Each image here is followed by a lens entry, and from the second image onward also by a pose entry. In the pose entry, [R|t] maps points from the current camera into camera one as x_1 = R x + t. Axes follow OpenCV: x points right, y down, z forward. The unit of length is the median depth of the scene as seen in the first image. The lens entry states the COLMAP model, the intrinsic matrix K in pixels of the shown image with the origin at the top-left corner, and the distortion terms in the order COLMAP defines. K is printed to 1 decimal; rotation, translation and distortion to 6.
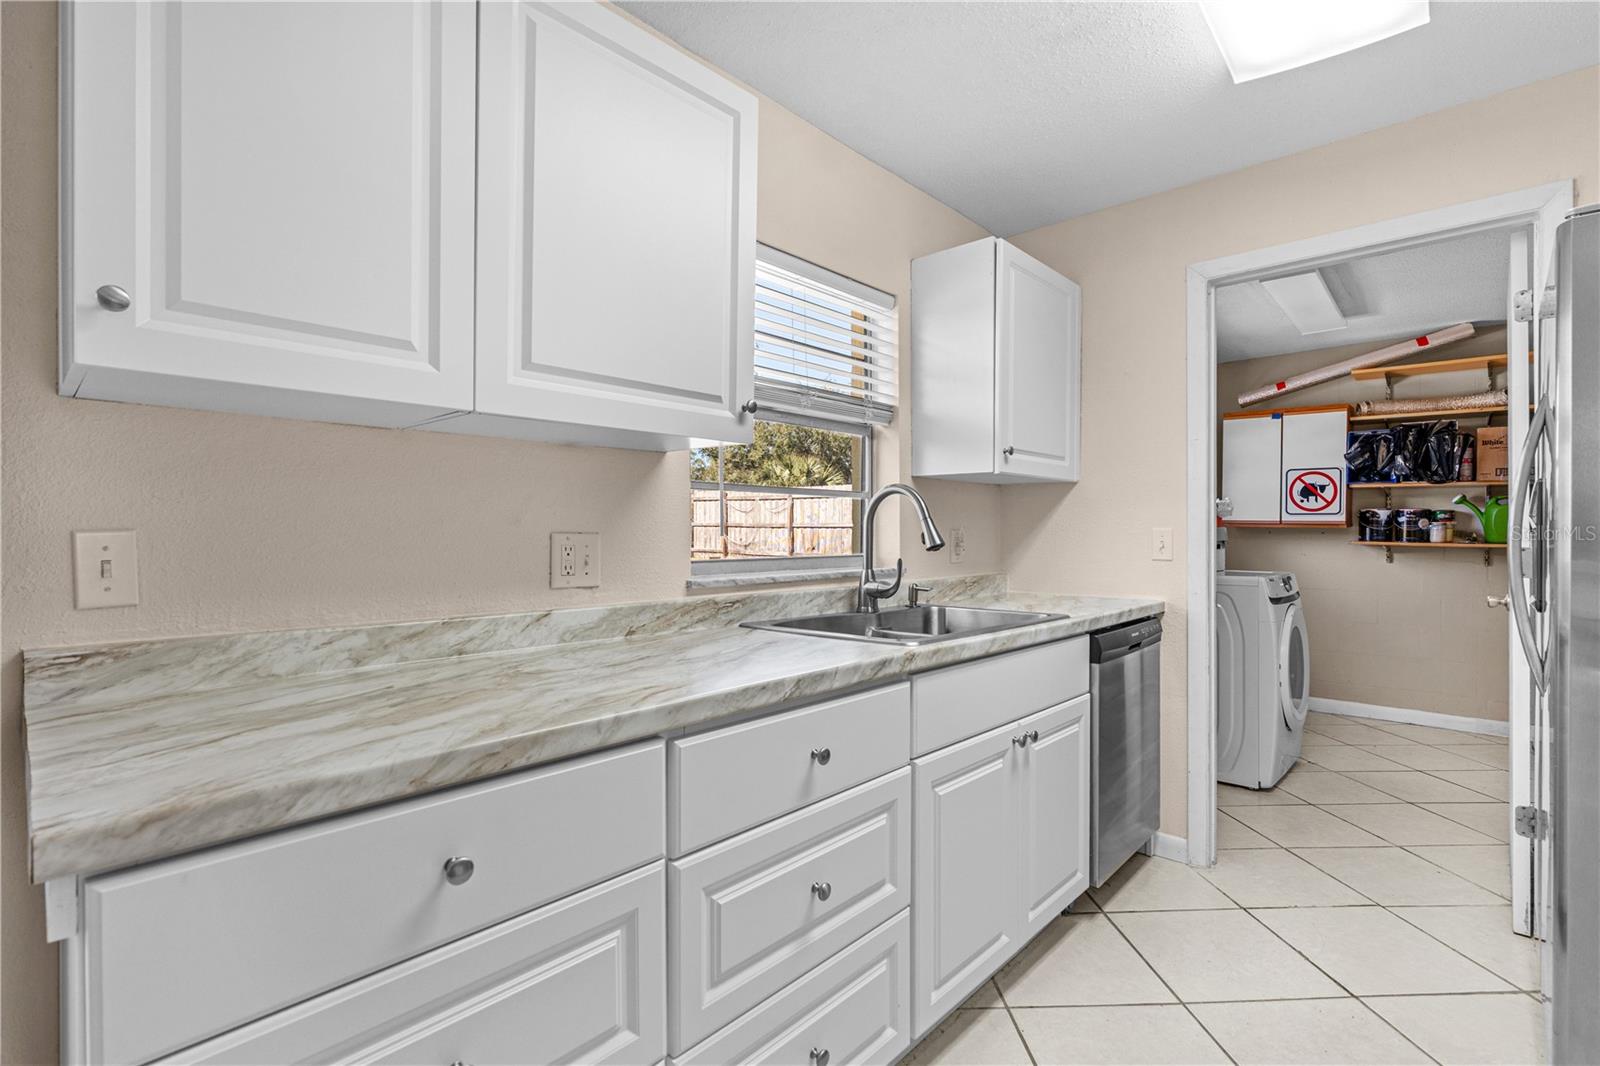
lens RADIAL K [[730.9, 0, 800.0], [0, 730.9, 533.0], [0, 0, 1]] dist [-0.009302, 0.000298]
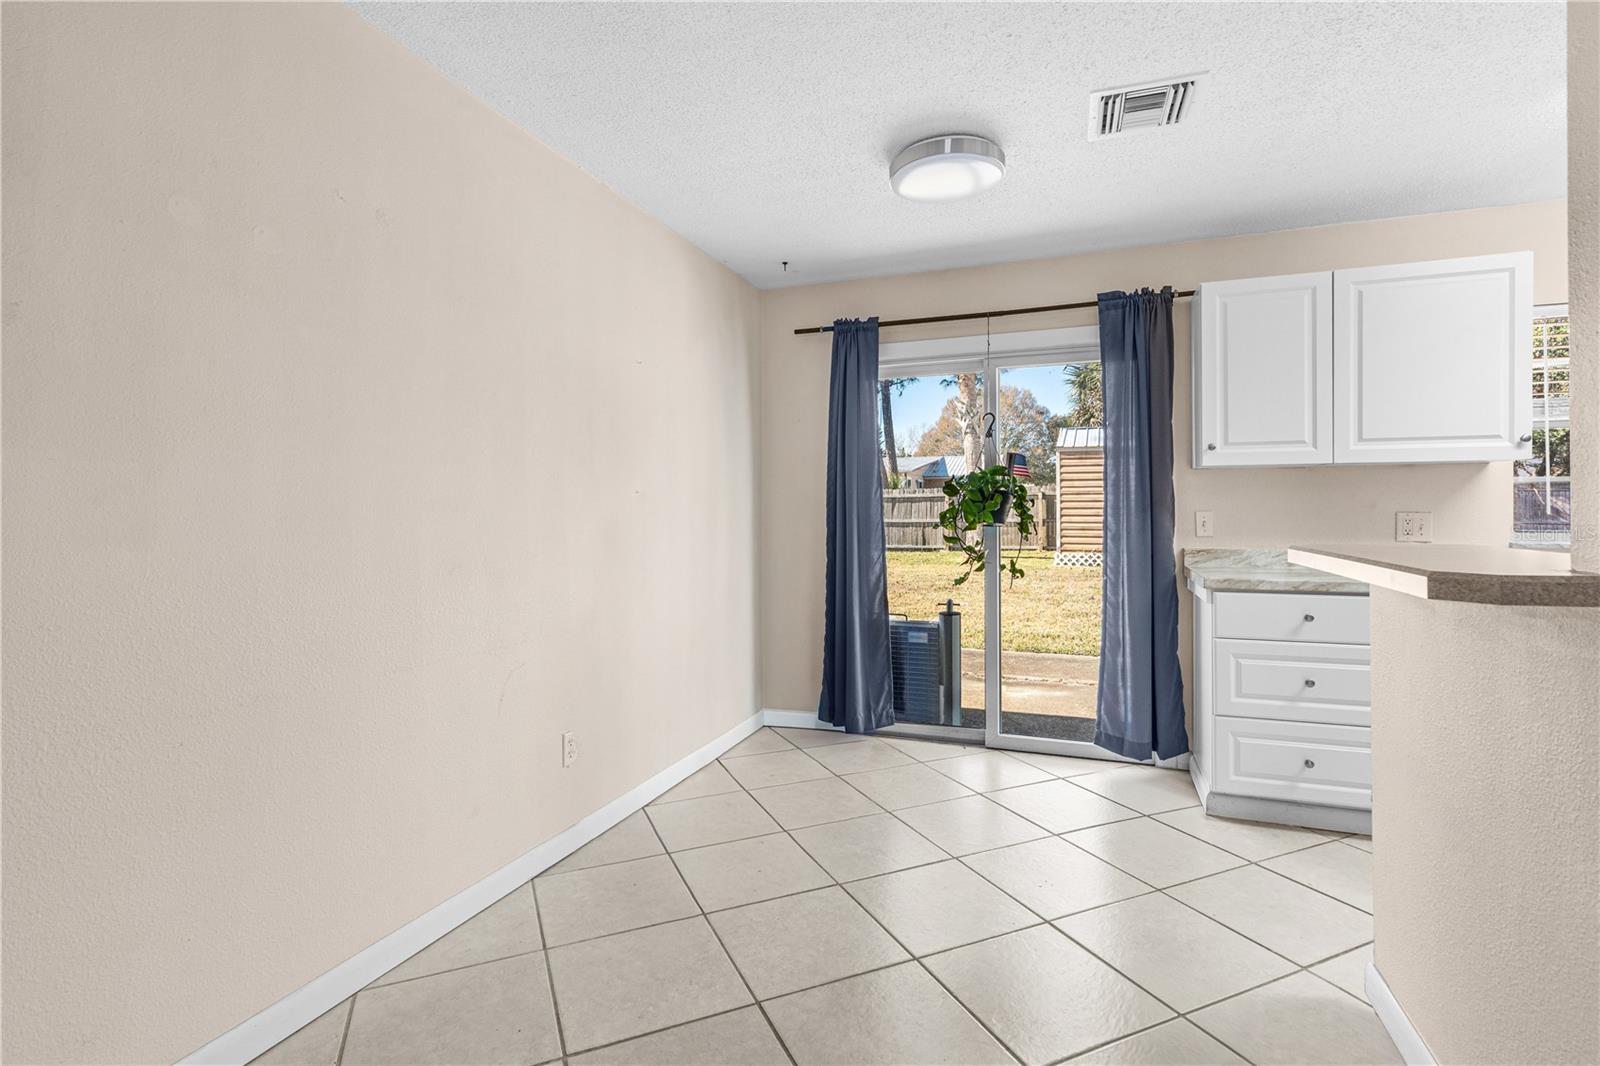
lens RADIAL K [[748.1, 0, 797.2], [0, 748.1, 506.8], [0, 0, 1]] dist [-0.000820, -0.000032]
pose [[0.367081, -0.003503, -0.930183, 1.351020], [0.000392, 0.999993, -0.003611, -0.011839], [0.930189, 0.000961, 0.367079, -1.760755]]
